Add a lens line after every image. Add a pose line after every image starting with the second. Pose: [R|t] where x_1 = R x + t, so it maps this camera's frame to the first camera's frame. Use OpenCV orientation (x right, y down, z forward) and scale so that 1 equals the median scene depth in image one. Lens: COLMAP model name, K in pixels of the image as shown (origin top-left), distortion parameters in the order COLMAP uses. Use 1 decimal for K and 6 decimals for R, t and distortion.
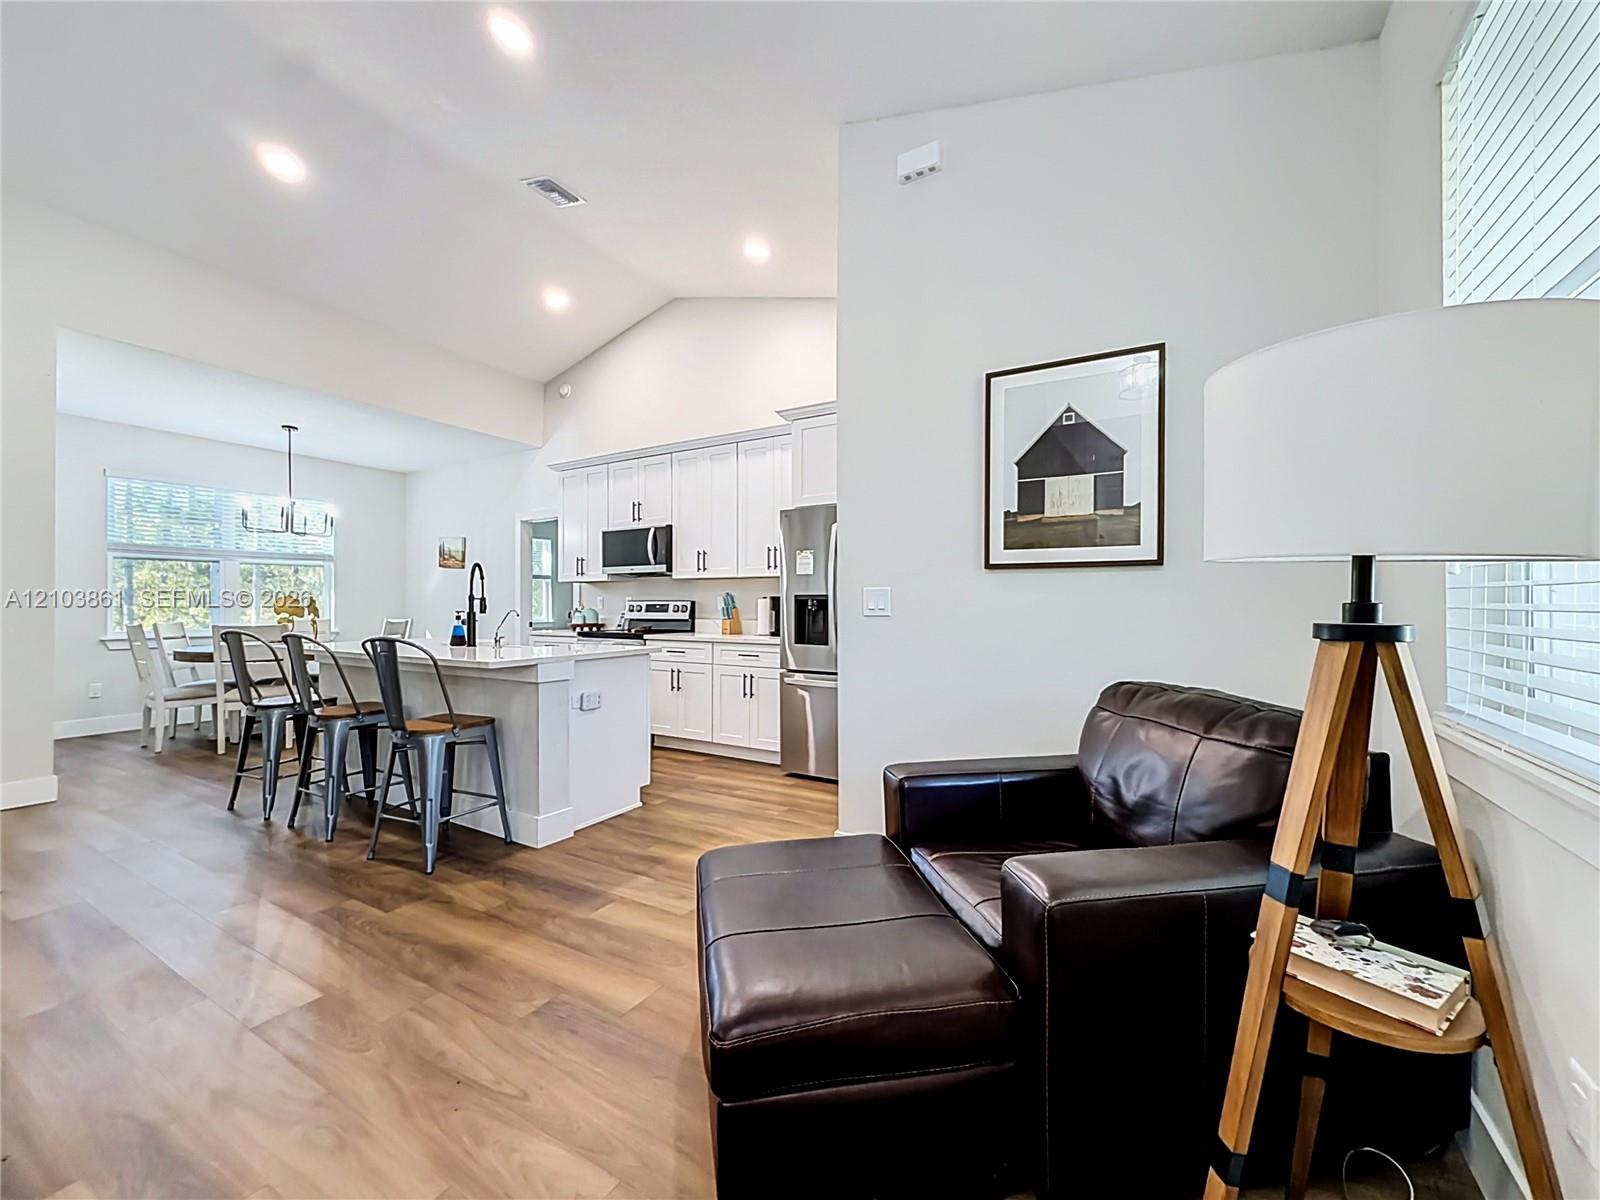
lens RADIAL K [[653.4, 0, 800.3], [0, 653.4, 609.3], [0, 0, 1]] dist [-0.001568, -0.000235]
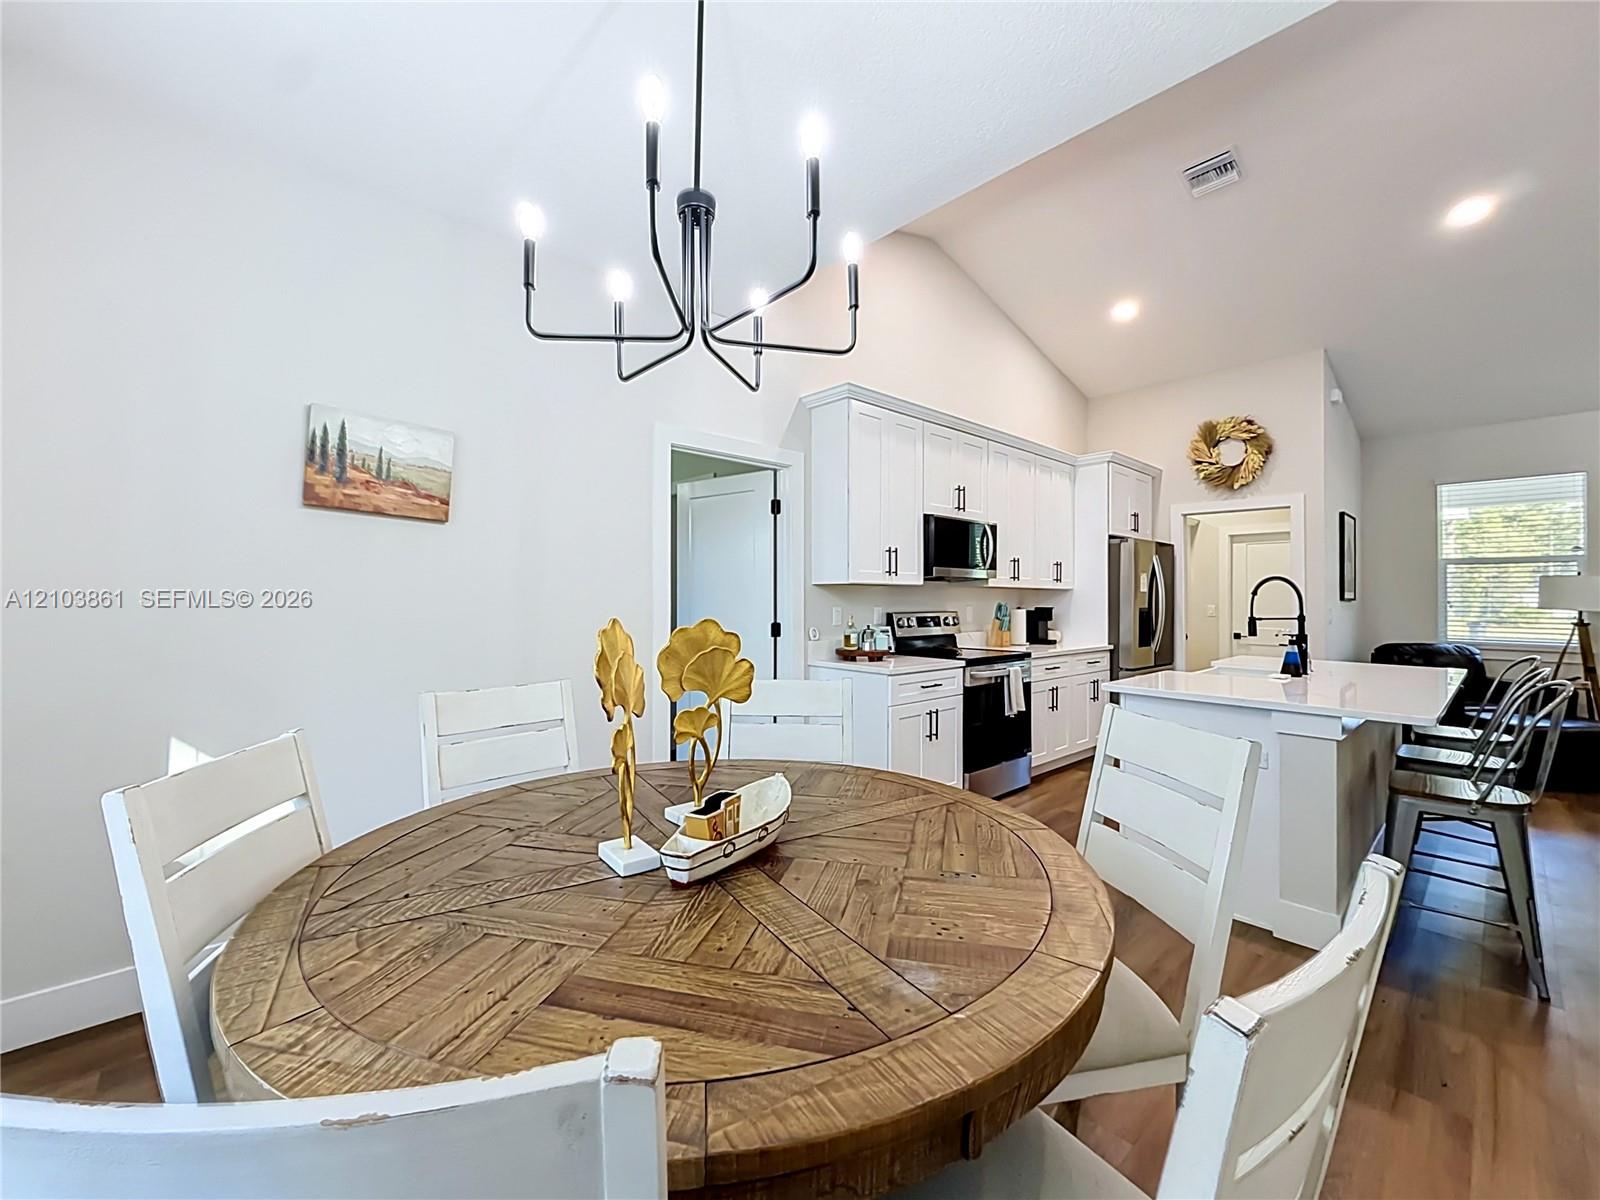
lens RADIAL K [[653.4, 0, 800.3], [0, 653.4, 609.3], [0, 0, 1]] dist [-0.001568, -0.000235]
pose [[0.282753, -0.015737, 0.959064, -1.119304], [-0.000146, 0.999865, 0.016450, -0.031925], [-0.959193, -0.004792, 0.282712, 1.023549]]
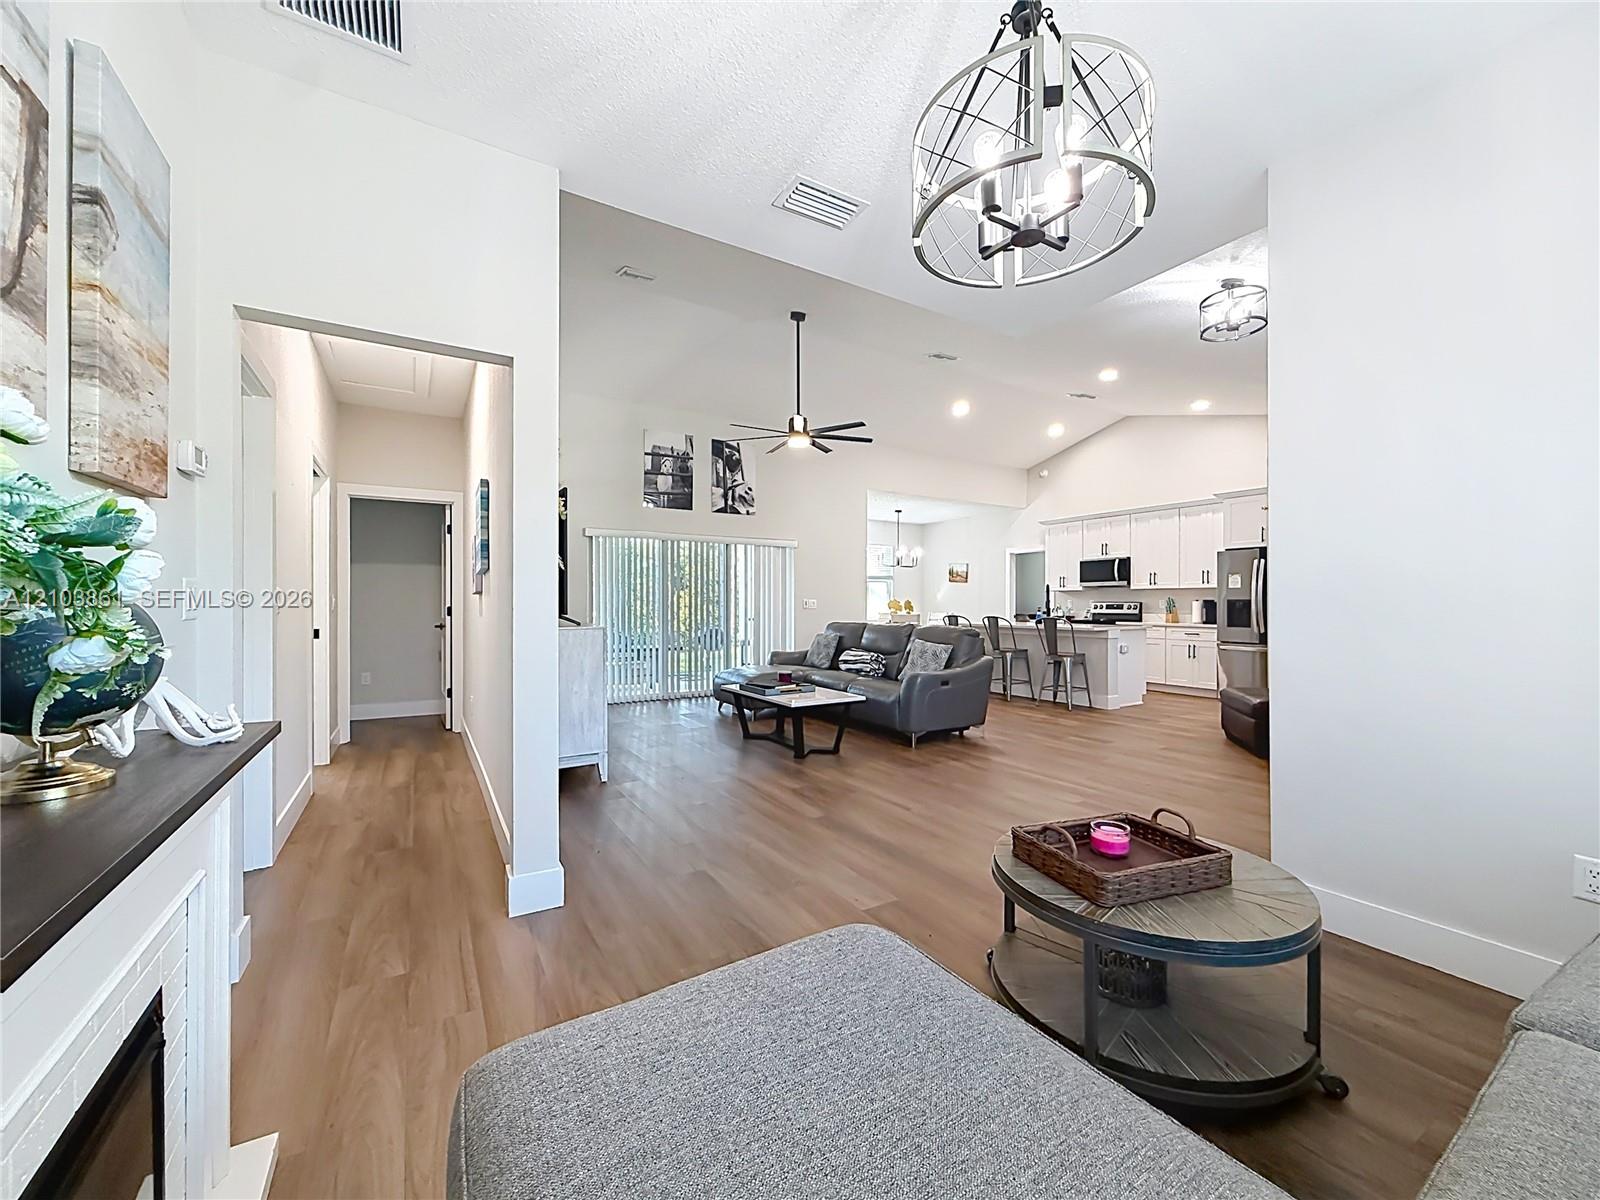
lens RADIAL K [[640.6, 0, 804.2], [0, 640.6, 604.6], [0, 0, 1]] dist [-0.001634, 0.000197]
pose [[0.881045, 0.001229, -0.473032, -0.160397], [-0.004046, 0.999980, -0.004937, 0.004293], [0.473016, 0.006263, 0.881032, -0.864997]]
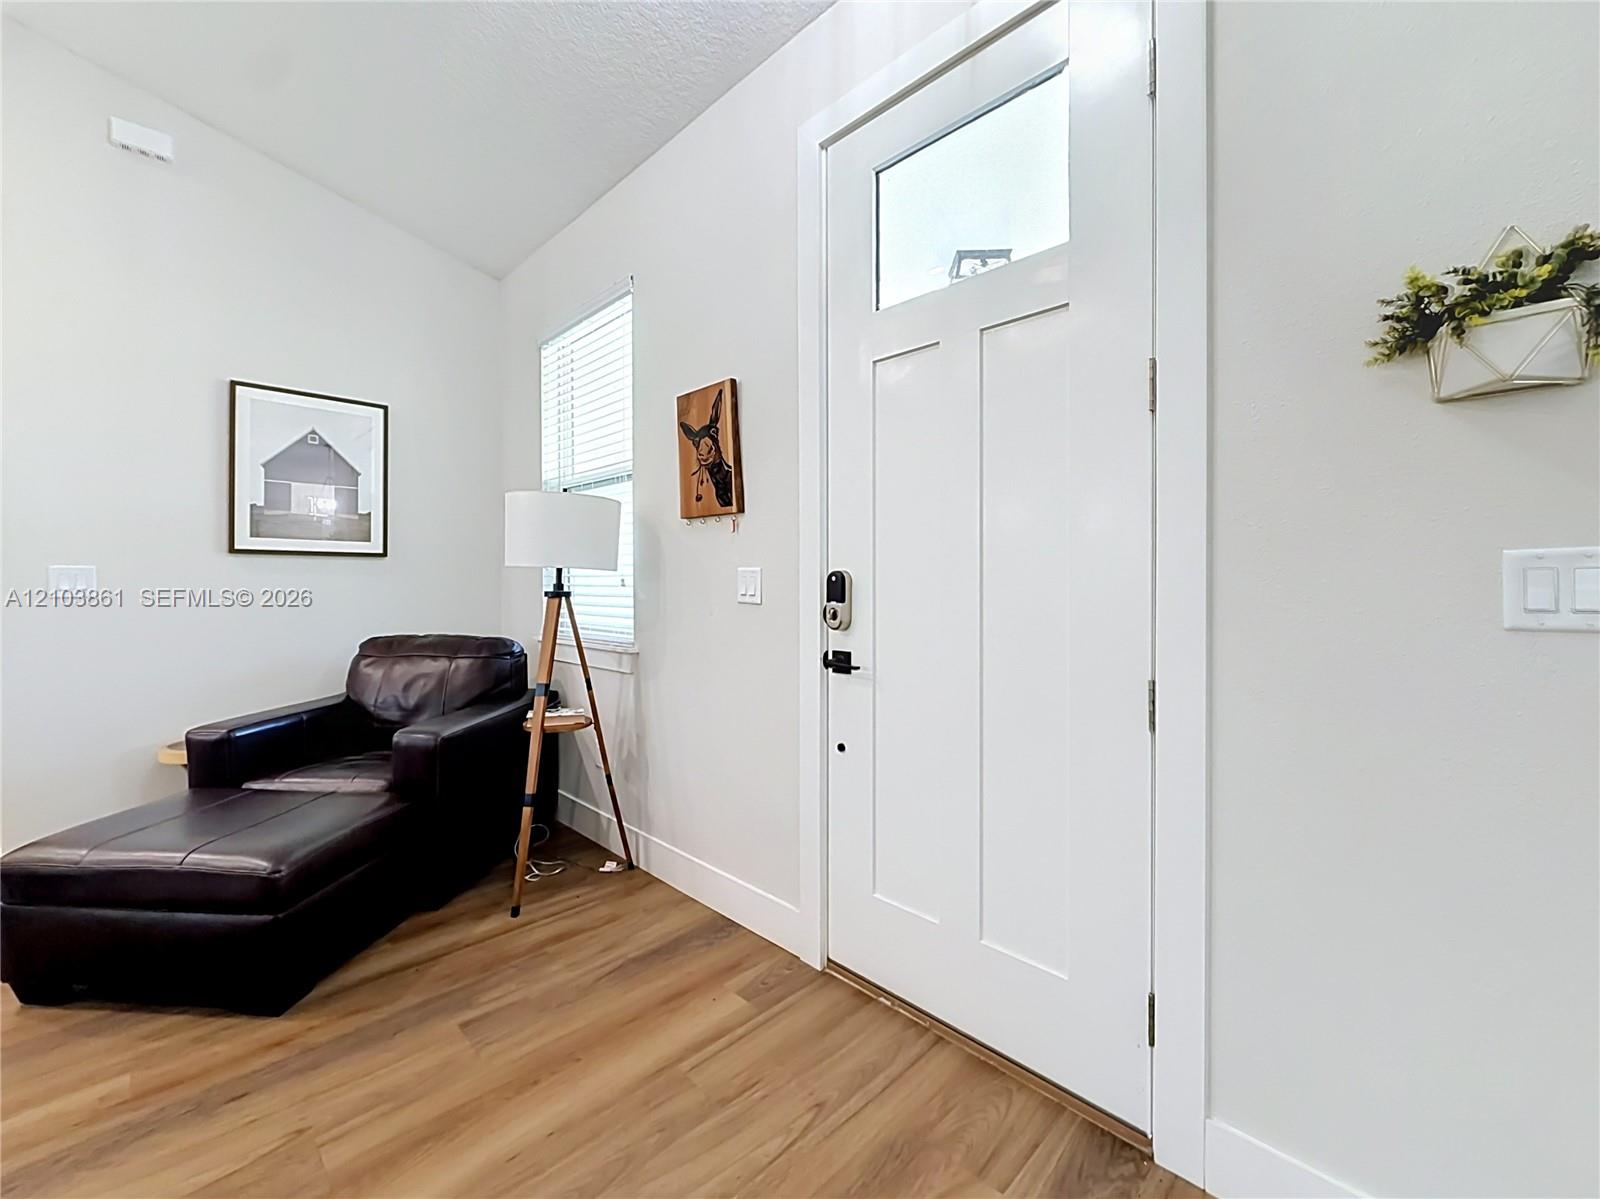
lens RADIAL K [[637.3, 0, 800.0], [0, 637.3, 599.5], [0, 0, 1]] dist [-0.051797, 0.000115]
pose [[0.275429, -0.027604, 0.960925, -0.259490], [0.007412, 0.999619, 0.026591, -0.001261], [-0.961293, -0.000201, 0.275529, -0.132245]]
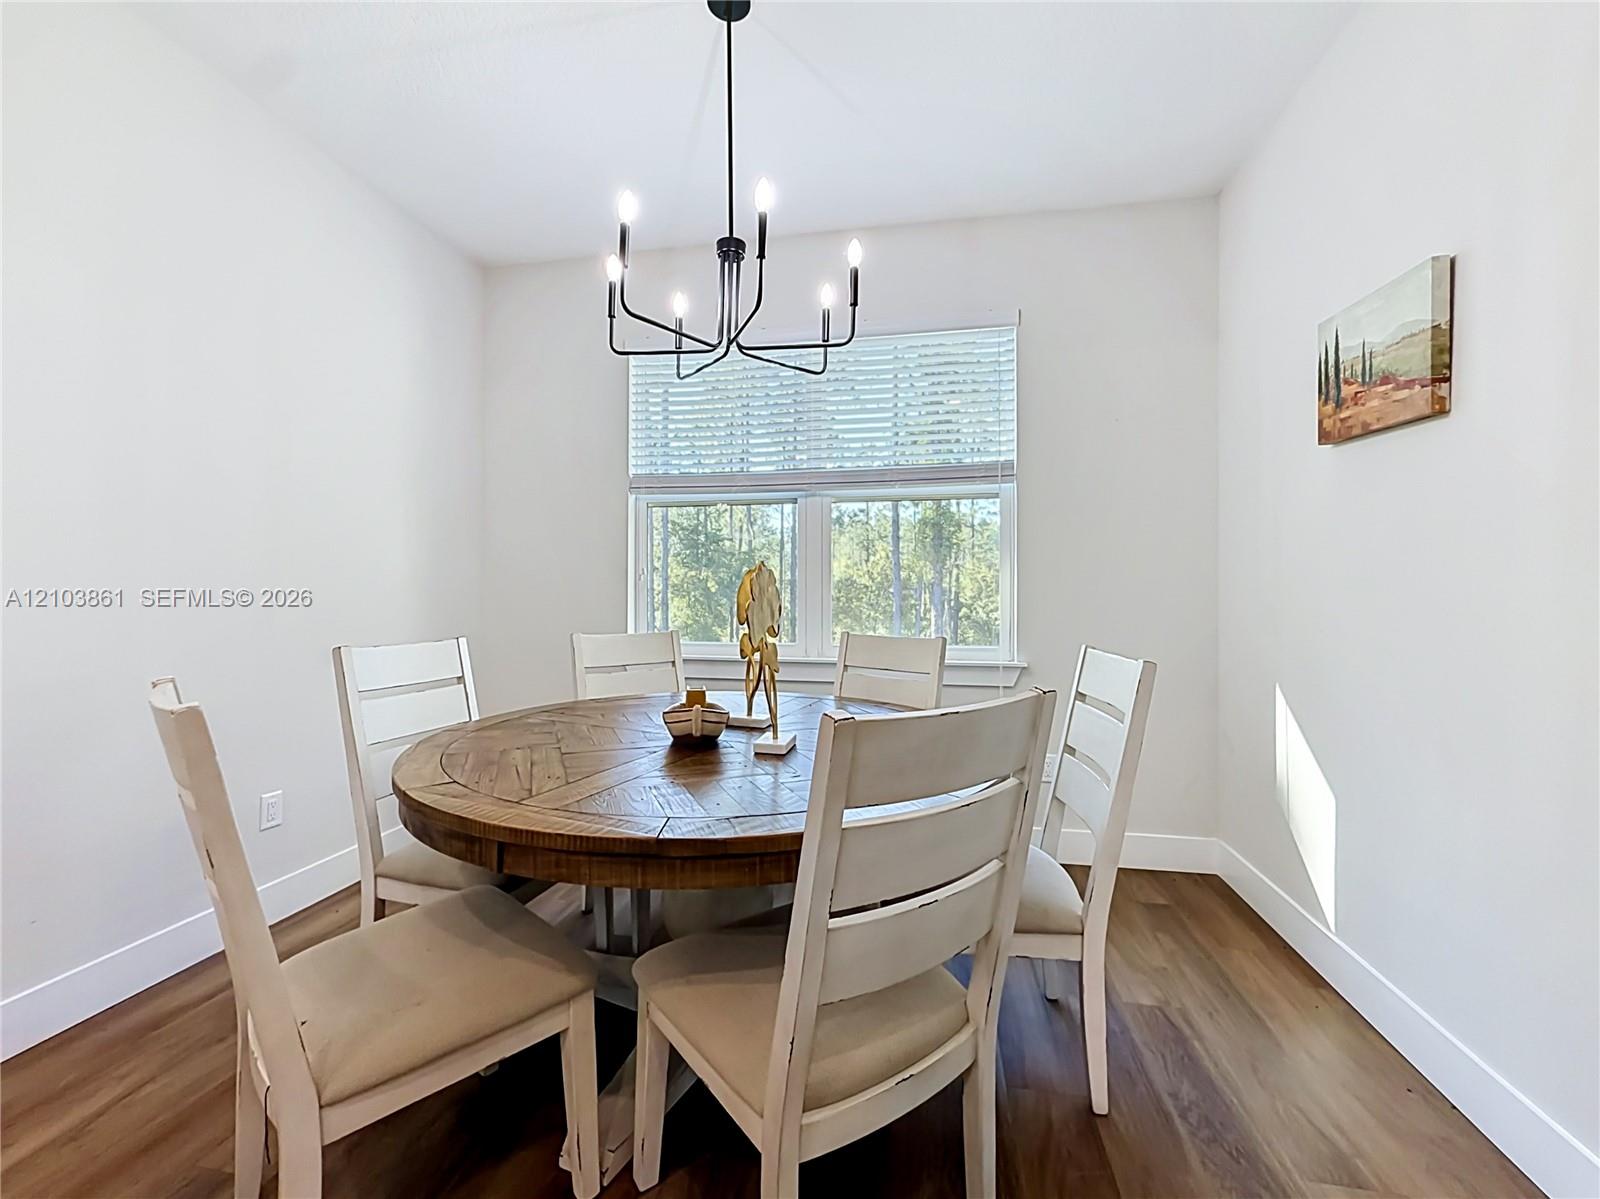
lens RADIAL K [[663.3, 0, 798.7], [0, 663.3, 591.6], [0, 0, 1]] dist [-0.001196, -0.000141]
pose [[0.337733, 0.001248, -0.941241, -0.551269], [-0.007347, 0.999972, -0.001310, -0.008326], [0.941213, 0.007358, 0.337732, 1.052936]]
